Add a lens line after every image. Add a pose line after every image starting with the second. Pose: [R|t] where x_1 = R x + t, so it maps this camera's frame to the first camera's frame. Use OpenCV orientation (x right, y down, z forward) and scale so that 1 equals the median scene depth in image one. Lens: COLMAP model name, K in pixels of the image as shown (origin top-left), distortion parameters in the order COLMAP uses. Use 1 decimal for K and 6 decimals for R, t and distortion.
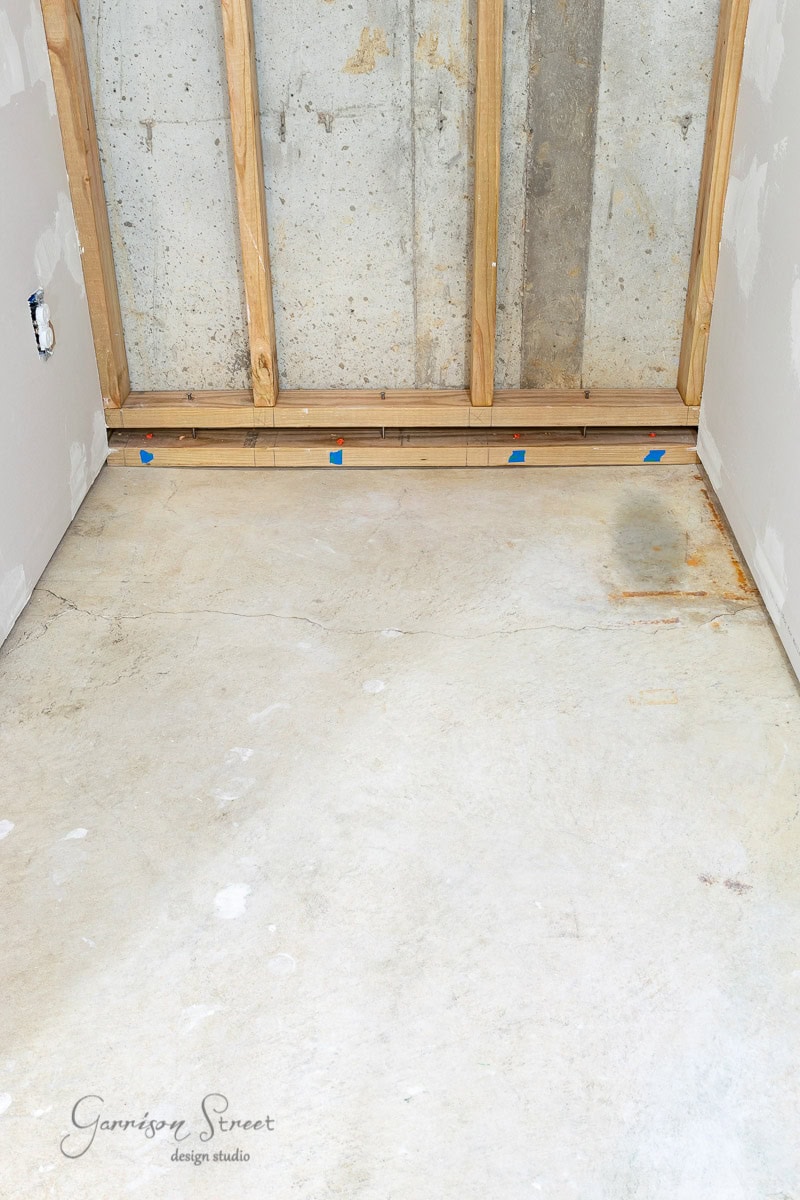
lens RADIAL K [[1181.1, 0, 403.5], [0, 1181.1, 599.7], [0, 0, 1]] dist [-0.005054, 0.000000]
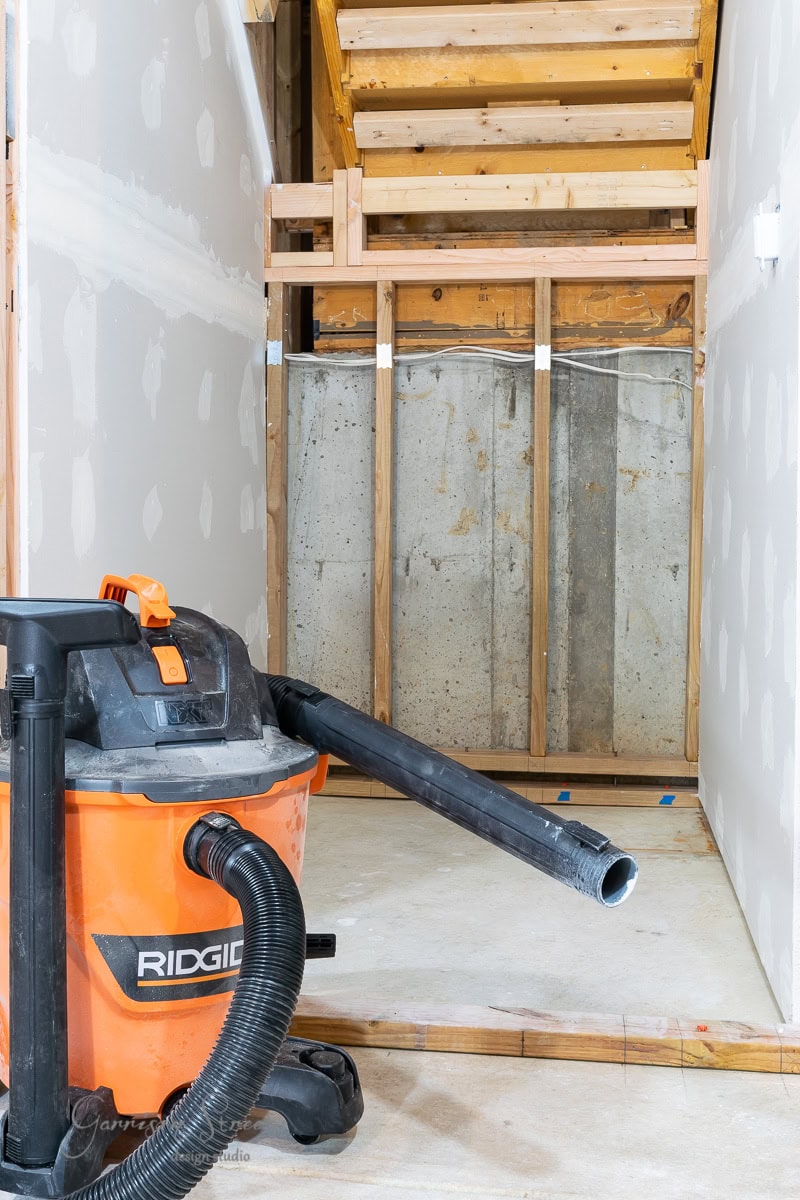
lens RADIAL K [[1181.1, 0, 398.8], [0, 1181.1, 600.2], [0, 0, 1]] dist [-0.005054, 0.000000]
pose [[0.994320, 0.029487, -0.102268, 0.043126], [-0.070272, 0.903533, -0.422718, 0.280409], [0.079938, 0.427503, 0.900473, -0.351731]]
